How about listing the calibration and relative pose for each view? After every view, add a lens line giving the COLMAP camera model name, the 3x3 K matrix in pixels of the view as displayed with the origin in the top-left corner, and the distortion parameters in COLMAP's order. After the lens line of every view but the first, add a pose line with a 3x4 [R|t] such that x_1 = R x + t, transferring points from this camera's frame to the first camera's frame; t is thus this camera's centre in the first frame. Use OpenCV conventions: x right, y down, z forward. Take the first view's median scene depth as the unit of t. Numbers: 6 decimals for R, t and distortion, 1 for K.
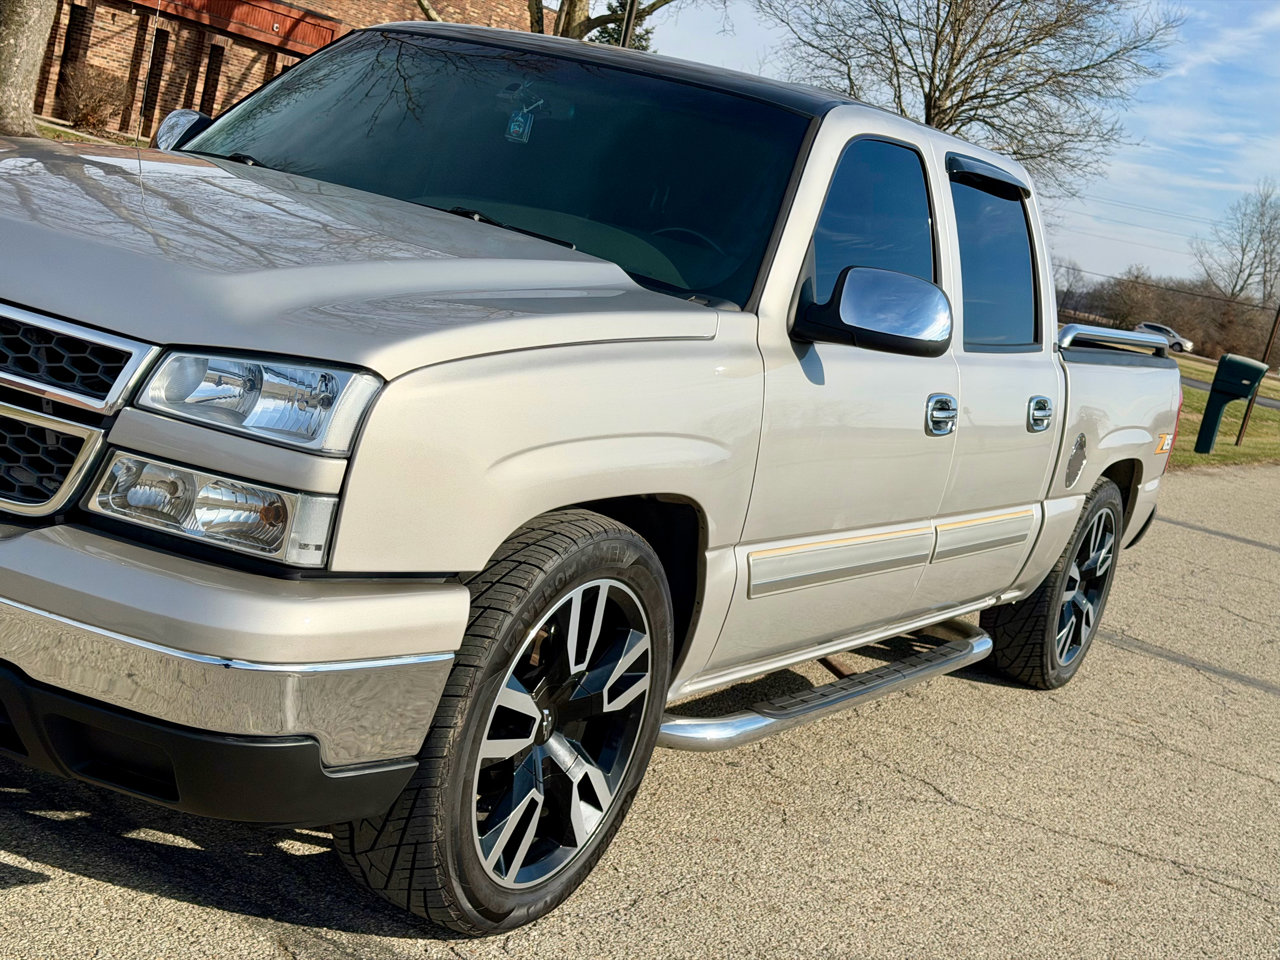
lens RADIAL K [[1804.6, 0, 641.7], [0, 1804.6, 475.3], [0, 0, 1]] dist [0.129548, 0.000000]
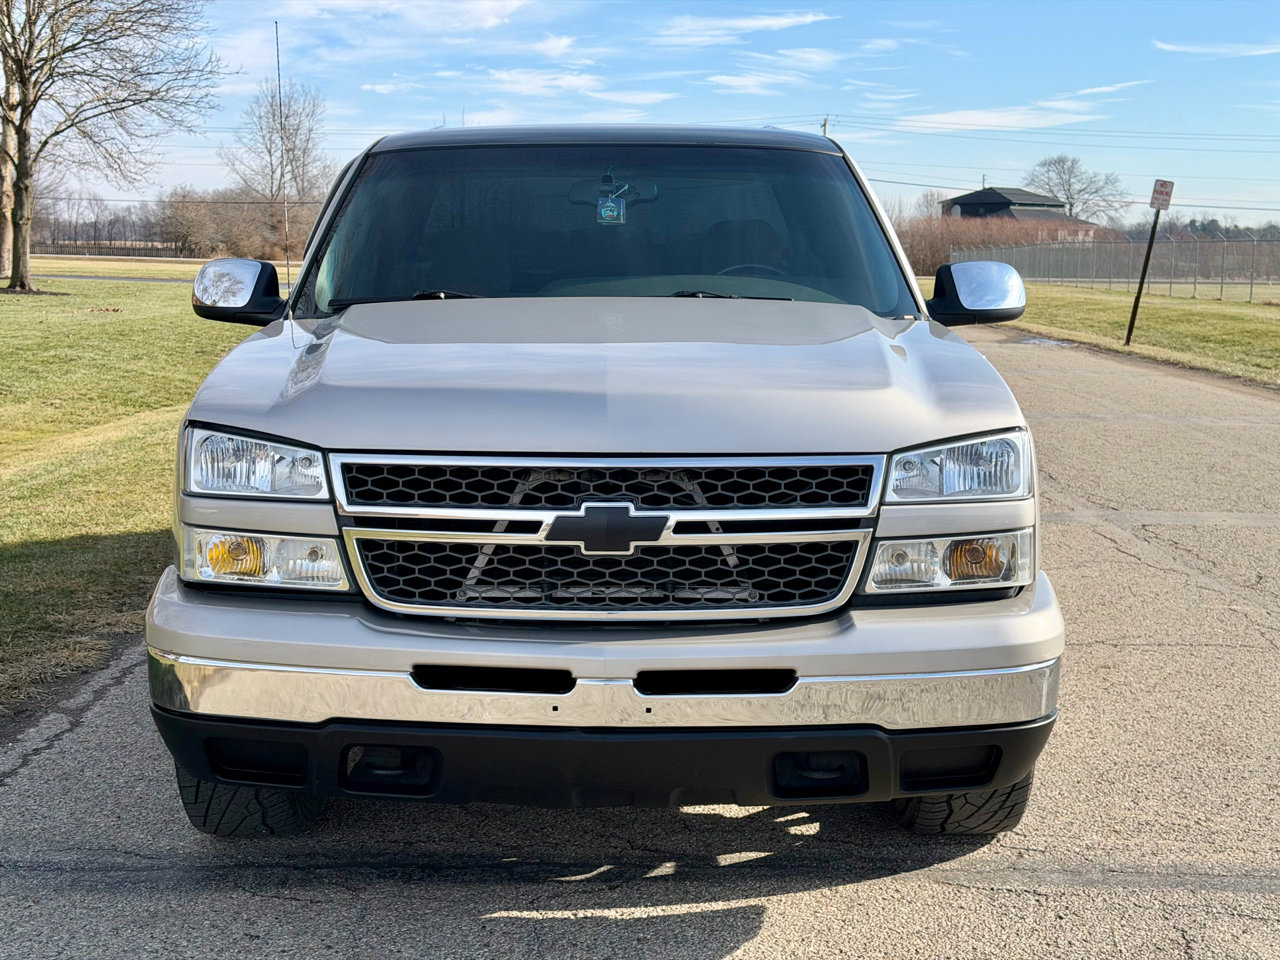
lens RADIAL K [[1804.6, 0, 635.0], [0, 1804.6, 483.1], [0, 0, 1]] dist [0.129548, 0.000000]
pose [[0.844396, -0.279054, 0.457301, -0.801529], [0.256780, 0.959997, 0.111671, -0.190944], [-0.470170, 0.023132, 0.882273, -0.029753]]
